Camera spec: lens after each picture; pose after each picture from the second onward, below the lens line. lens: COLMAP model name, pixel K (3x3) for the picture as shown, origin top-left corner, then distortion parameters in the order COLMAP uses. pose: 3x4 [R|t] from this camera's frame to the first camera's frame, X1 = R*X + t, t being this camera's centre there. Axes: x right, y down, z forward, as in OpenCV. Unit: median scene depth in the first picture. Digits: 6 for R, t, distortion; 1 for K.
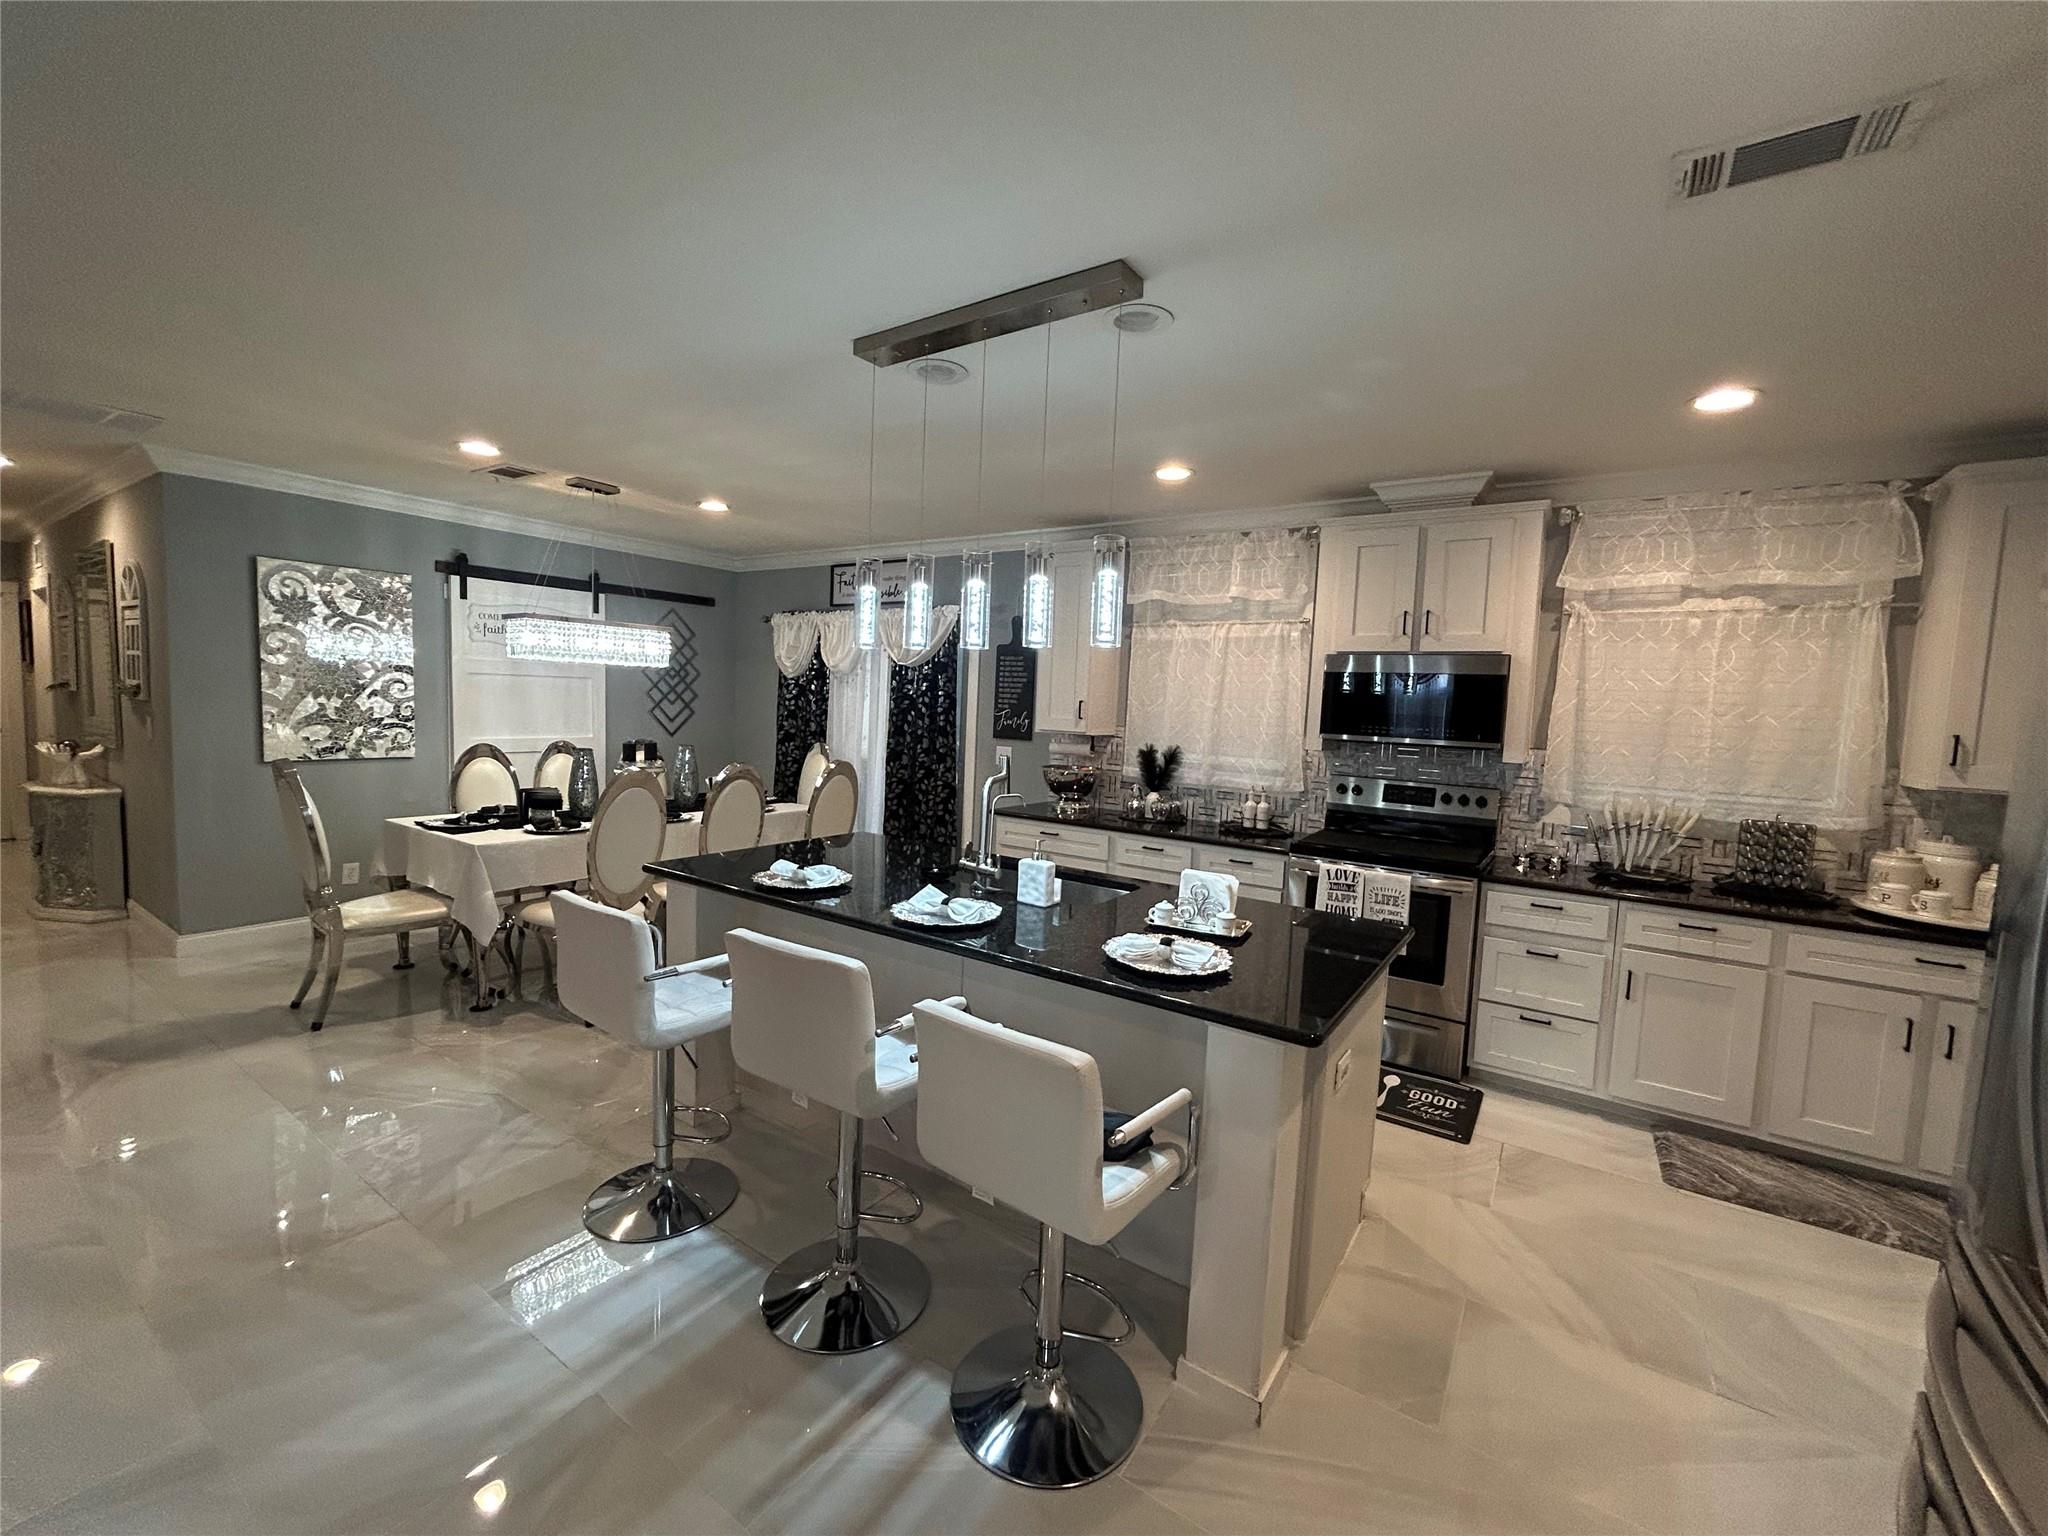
lens RADIAL K [[827.1, 0, 1031.6], [0, 827.1, 768.3], [0, 0, 1]] dist [-0.000899, 0.000552]
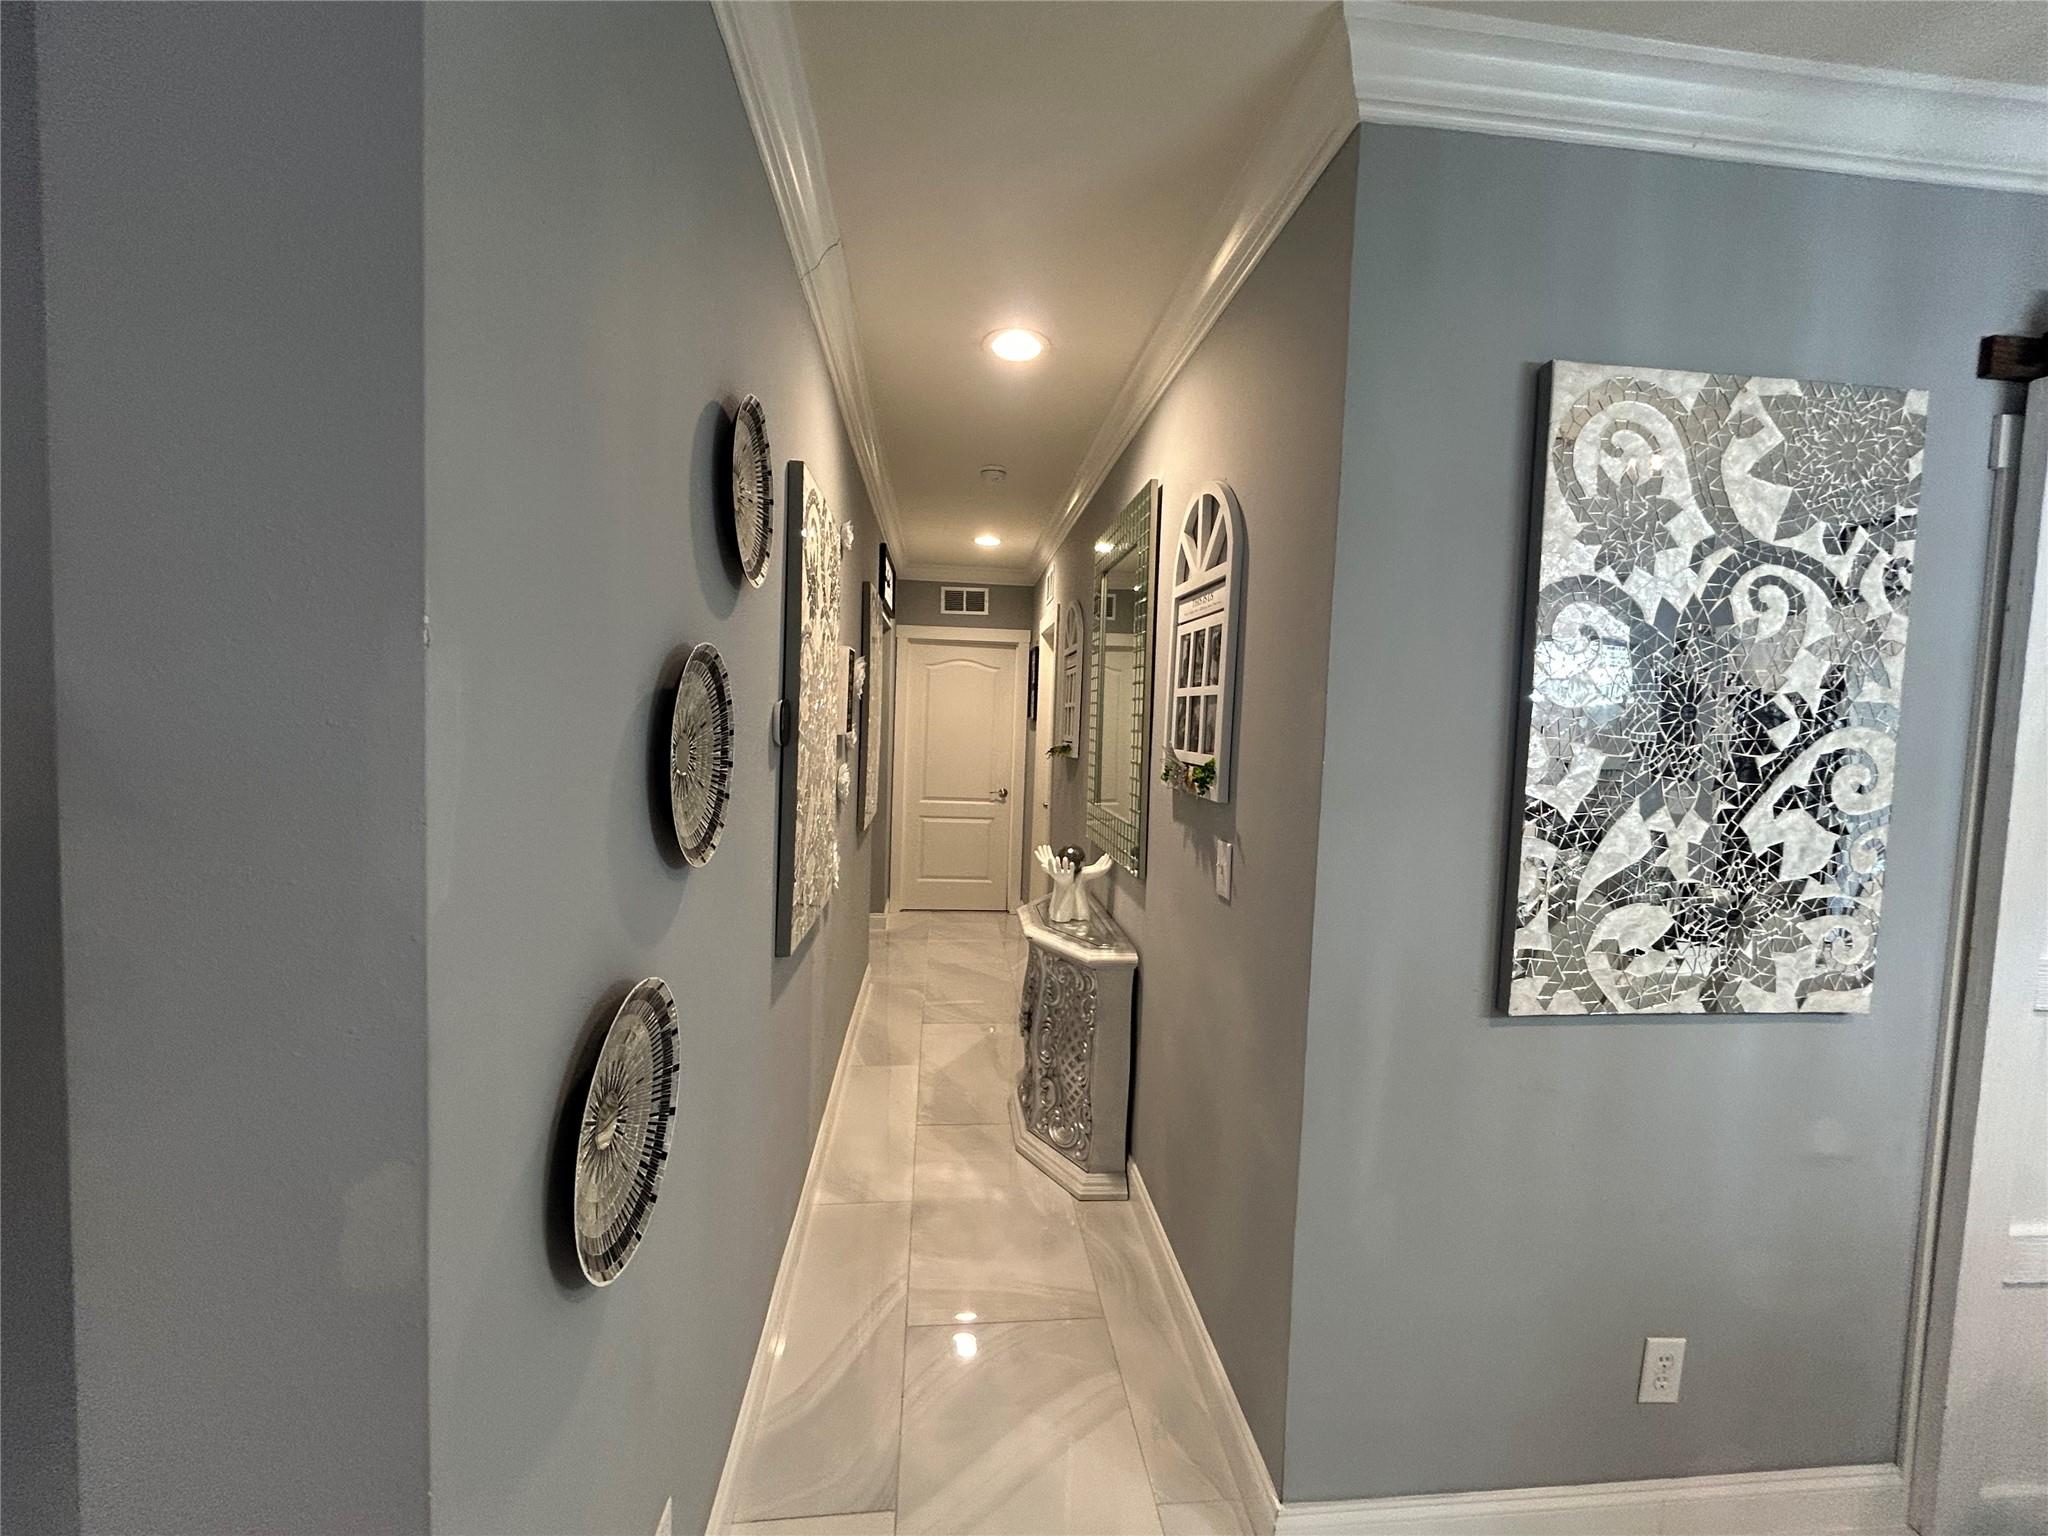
lens RADIAL K [[827.1, 0, 1027.4], [0, 827.1, 768.2], [0, 0, 1]] dist [-0.000899, 0.000552]
pose [[0.641605, 0.027331, -0.766548, -0.782838], [-0.070633, 0.997224, -0.023566, -0.079530], [0.763776, 0.069264, 0.641755, 0.630947]]
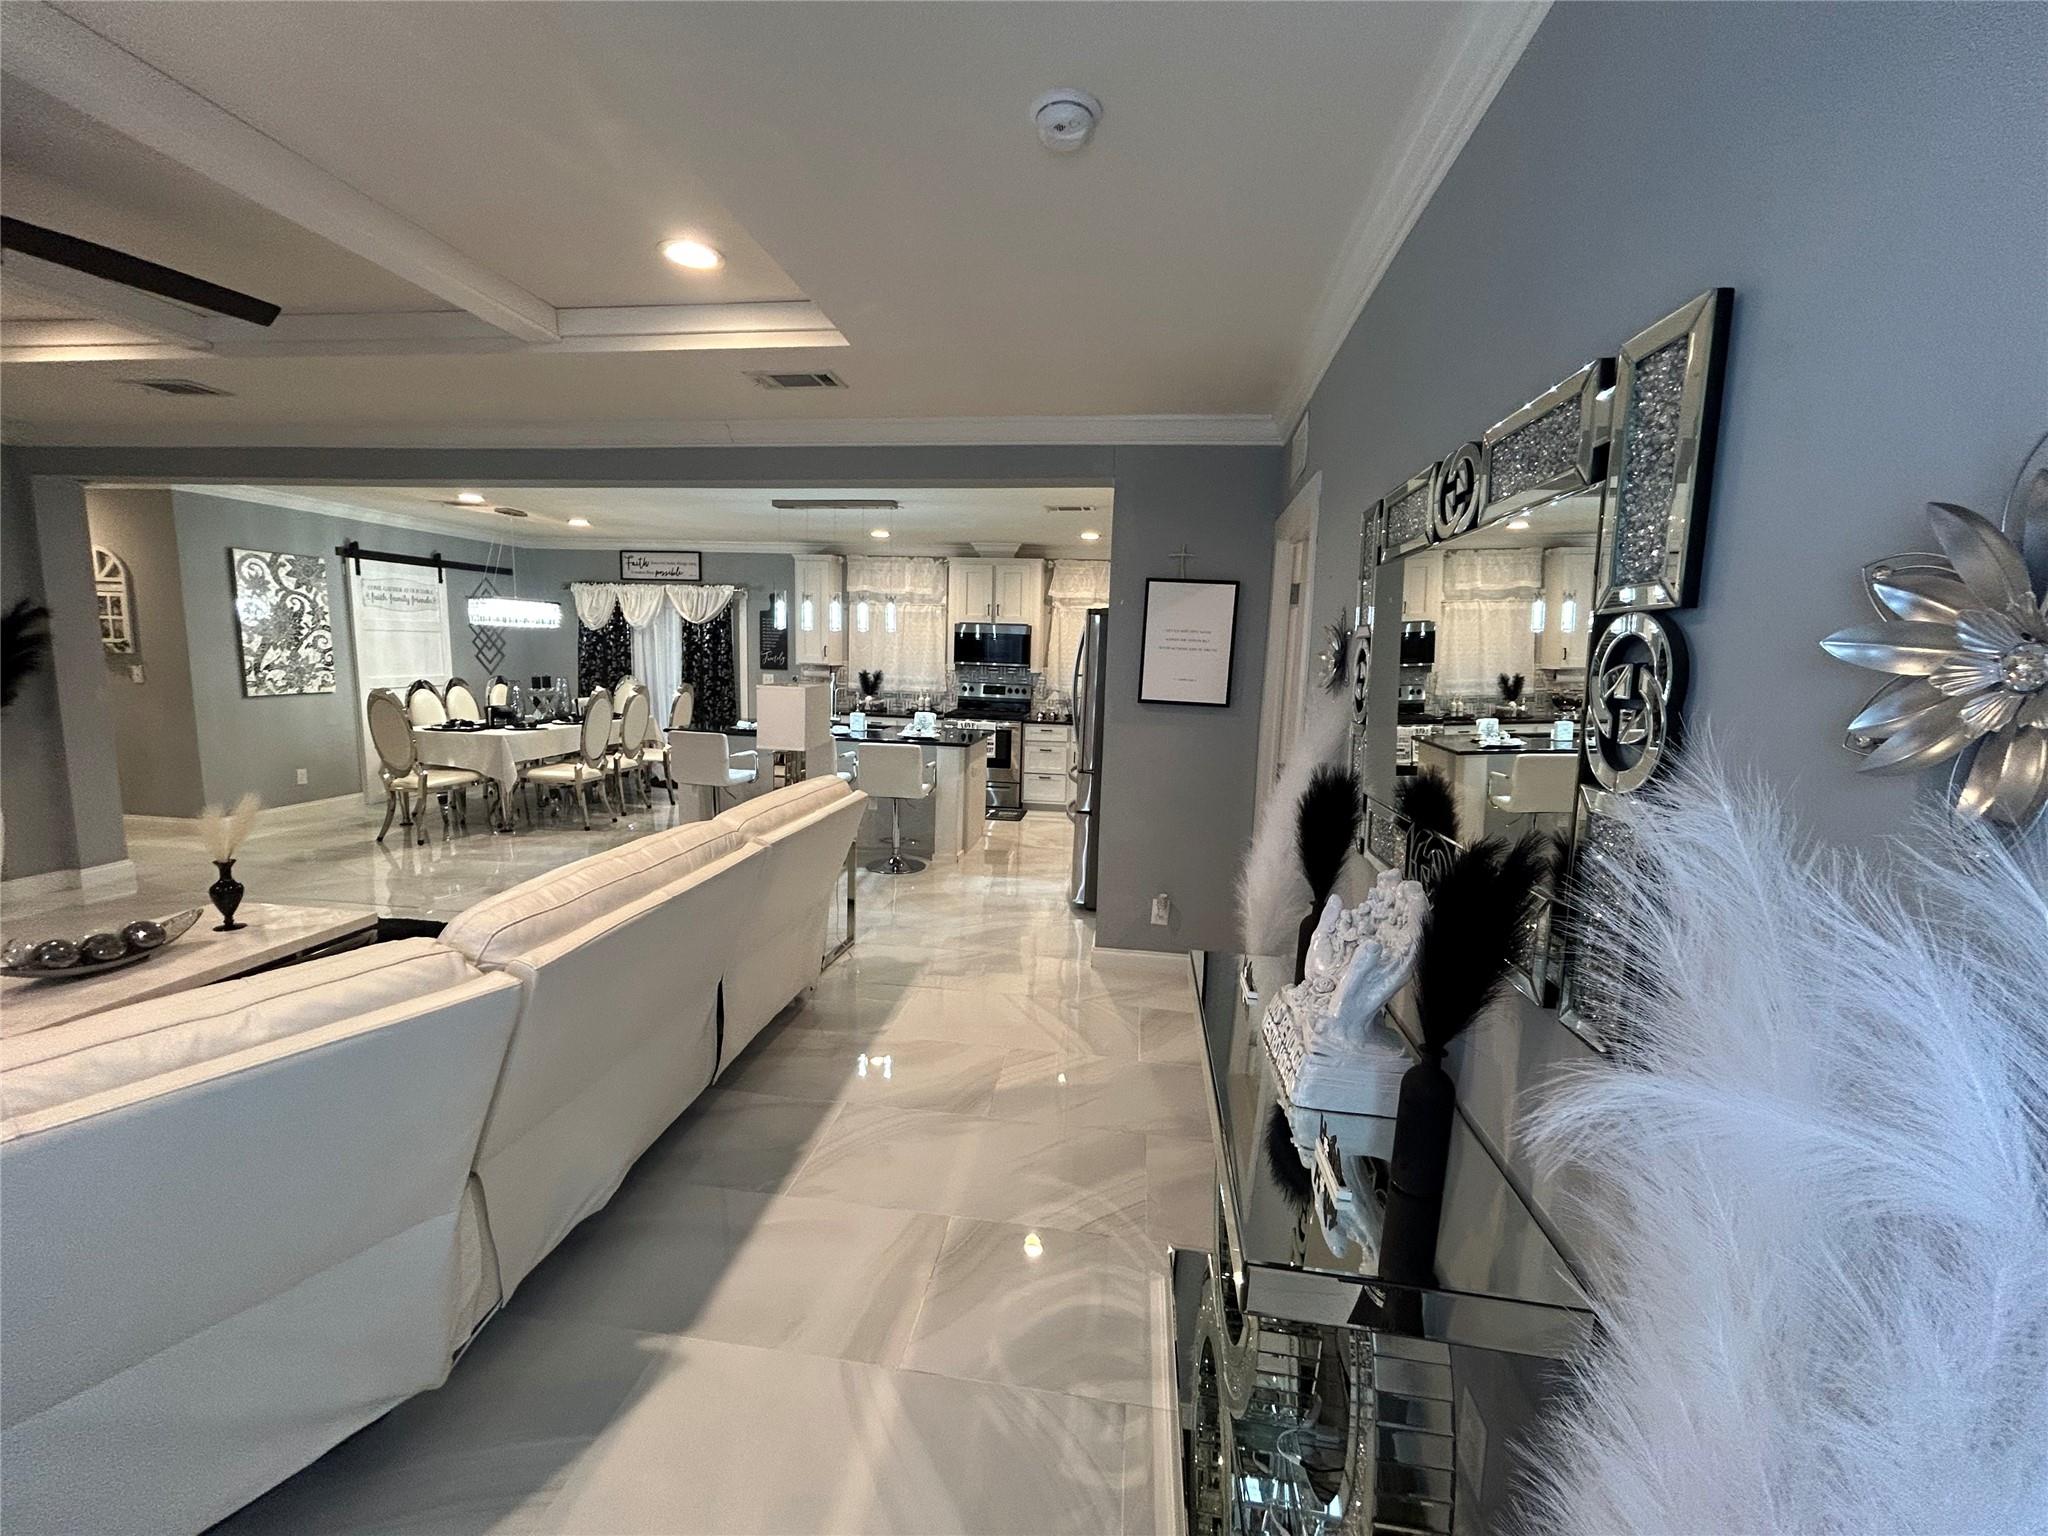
lens RADIAL K [[827.1, 0, 1027.4], [0, 827.1, 769.0], [0, 0, 1]] dist [-0.000899, 0.000552]
pose [[0.897073, -0.075015, 0.435469, -0.351687], [0.040276, 0.995264, 0.088476, 0.042697], [-0.440044, -0.061830, 0.895845, -0.821685]]
